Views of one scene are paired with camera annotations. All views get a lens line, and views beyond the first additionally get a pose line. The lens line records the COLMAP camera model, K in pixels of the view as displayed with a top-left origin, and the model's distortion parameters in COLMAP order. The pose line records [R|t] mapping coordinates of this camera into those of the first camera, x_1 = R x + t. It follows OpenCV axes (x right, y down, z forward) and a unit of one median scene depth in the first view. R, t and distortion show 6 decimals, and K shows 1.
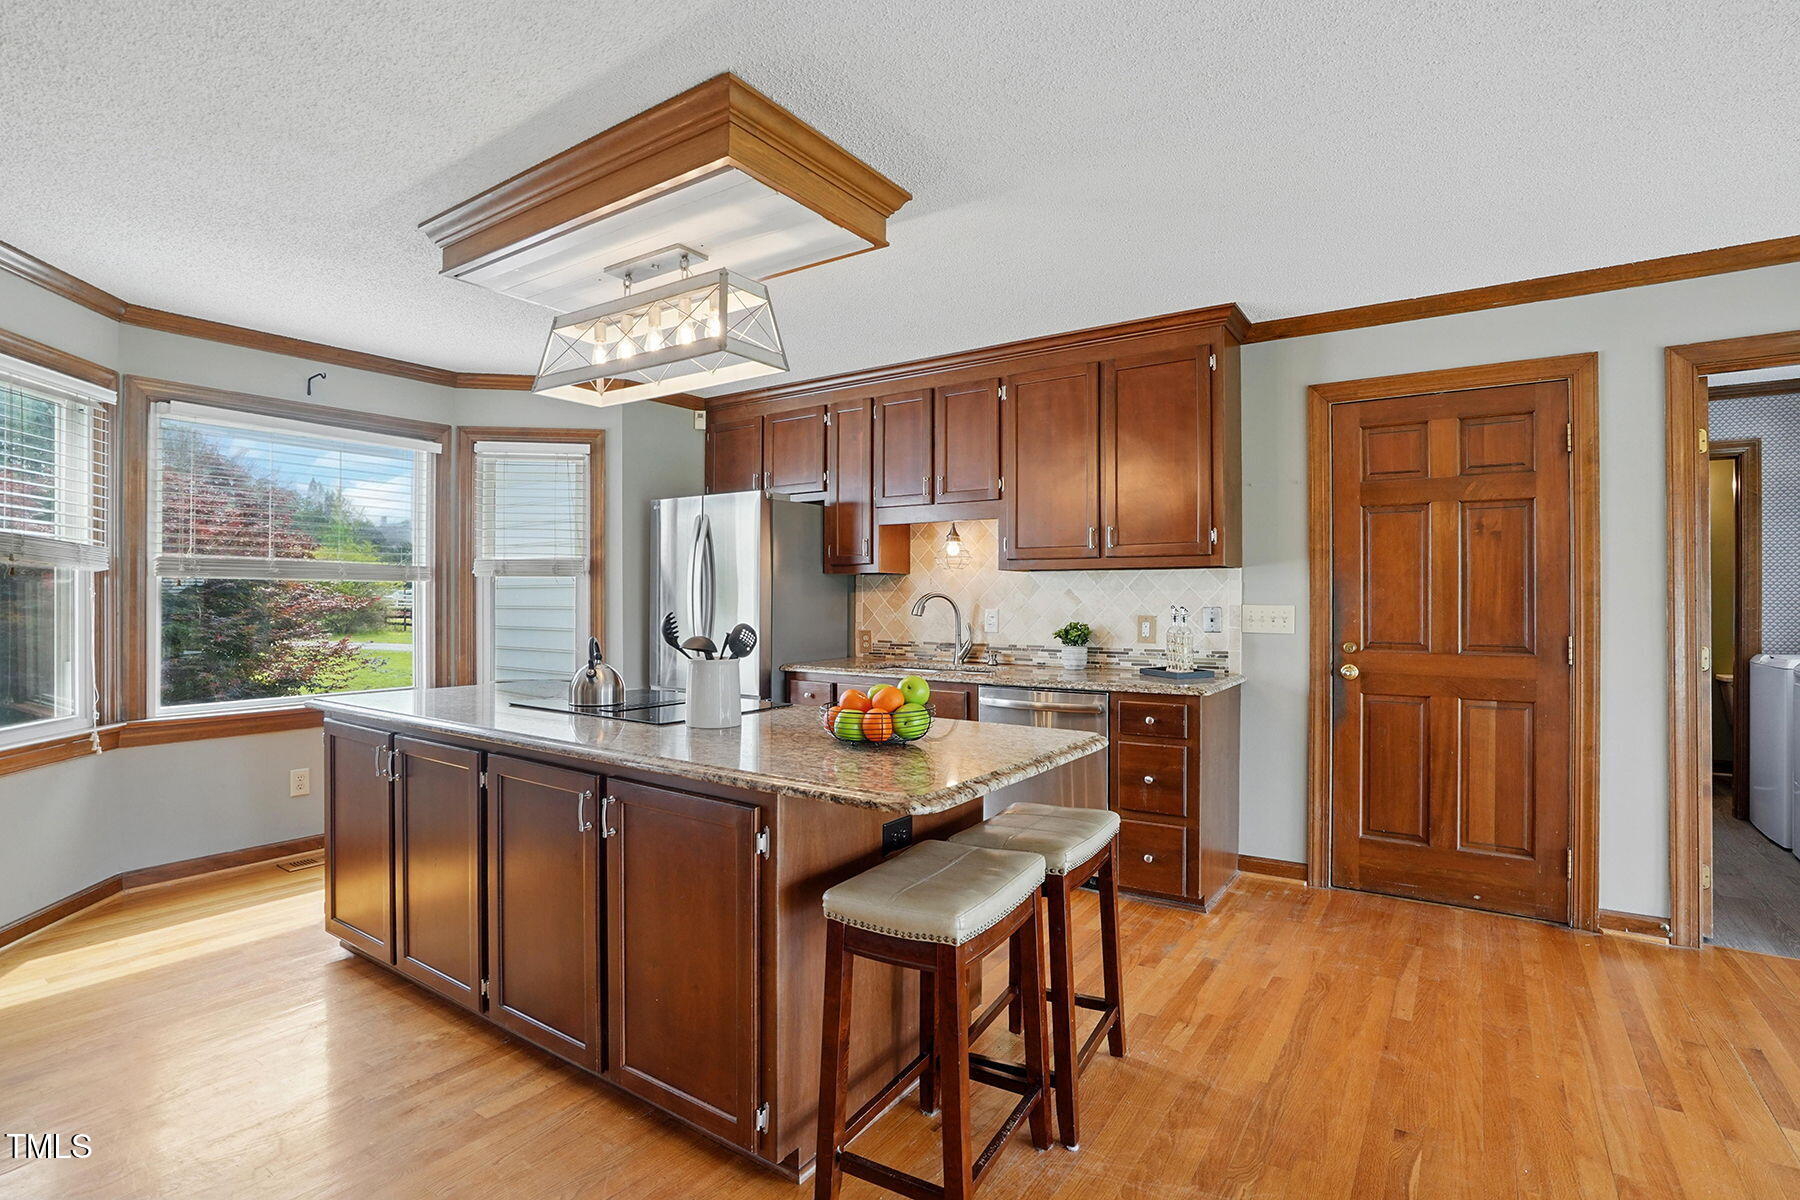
lens RADIAL K [[868.0, 0, 897.2], [0, 868.0, 602.2], [0, 0, 1]] dist [-0.038909, 0.011908]
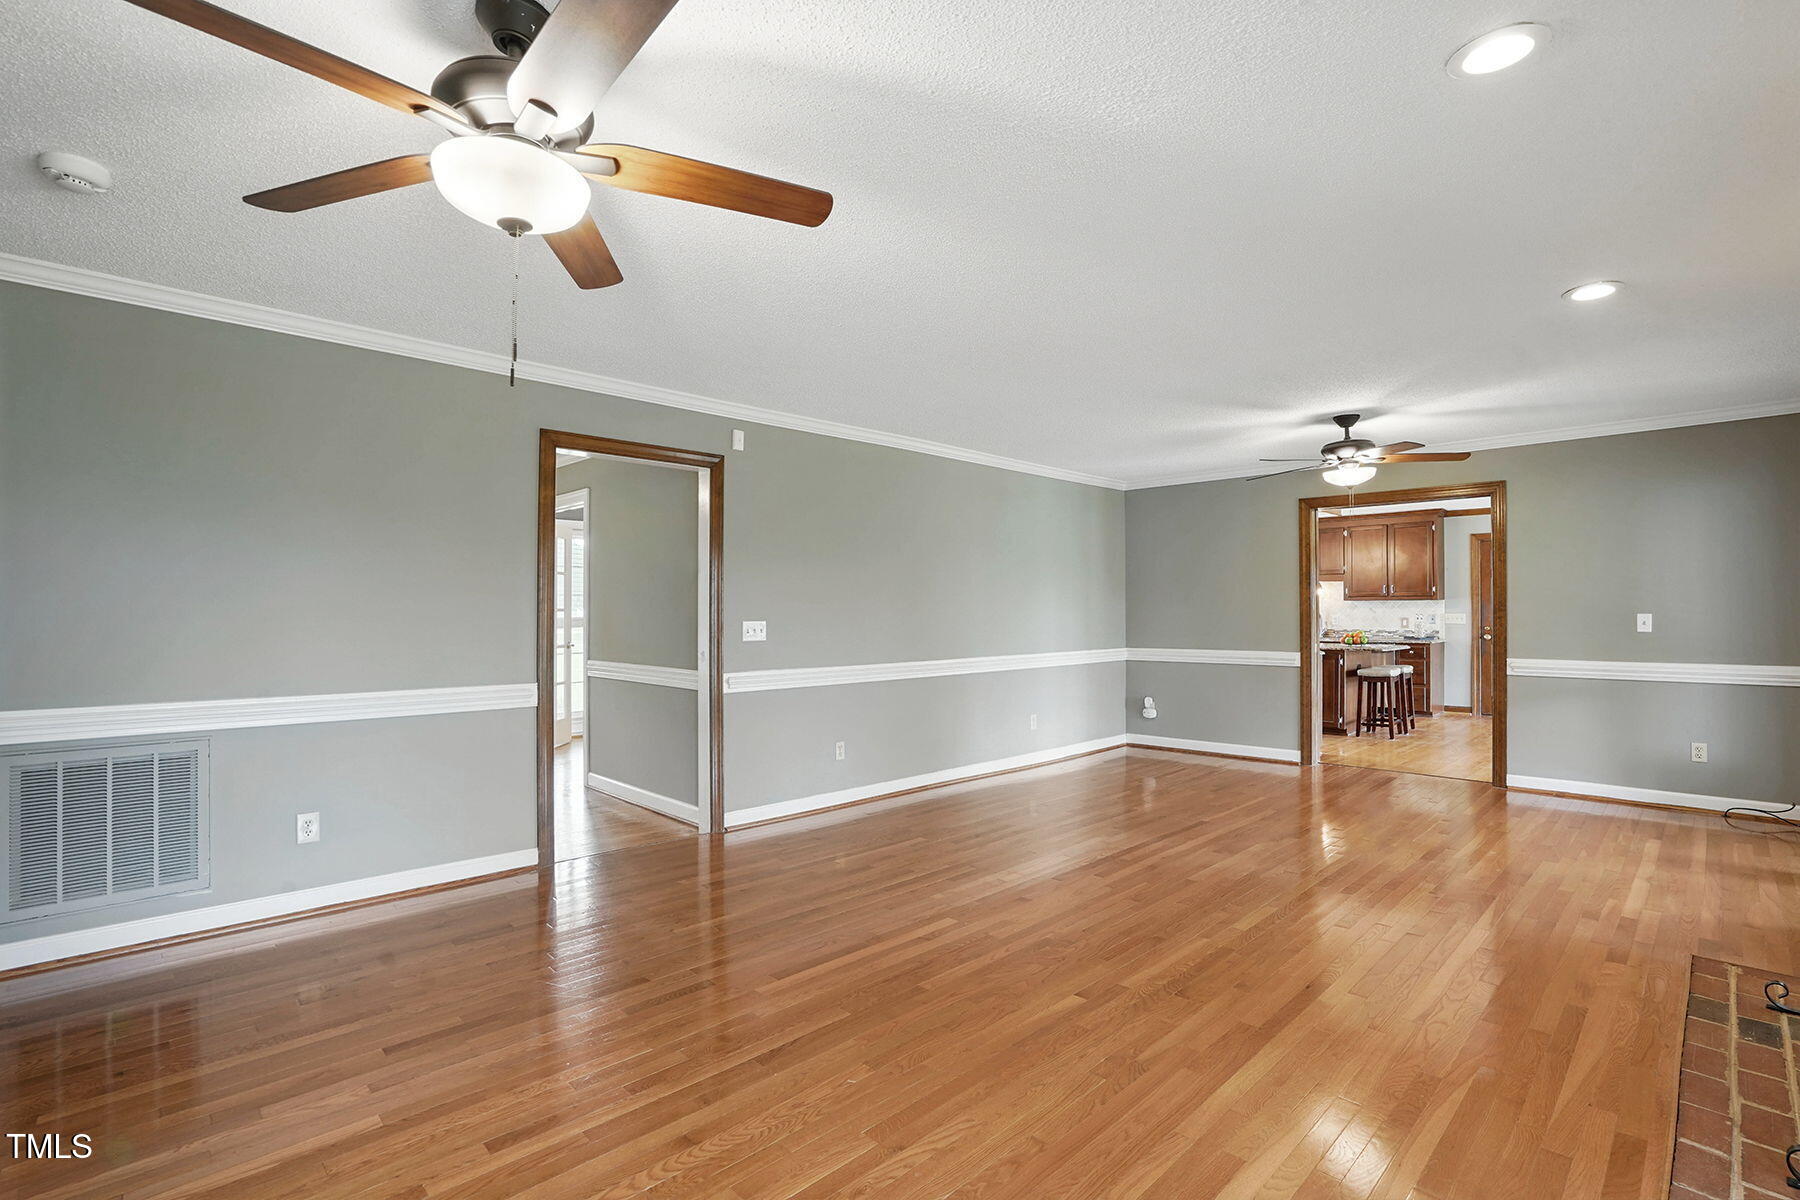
lens RADIAL K [[868.0, 0, 889.2], [0, 868.0, 604.7], [0, 0, 1]] dist [-0.038909, 0.011908]
pose [[0.982201, -0.002717, -0.187814, -1.266344], [-0.000088, 0.999889, -0.014929, 0.025225], [0.187834, 0.014680, 0.982091, -3.079541]]
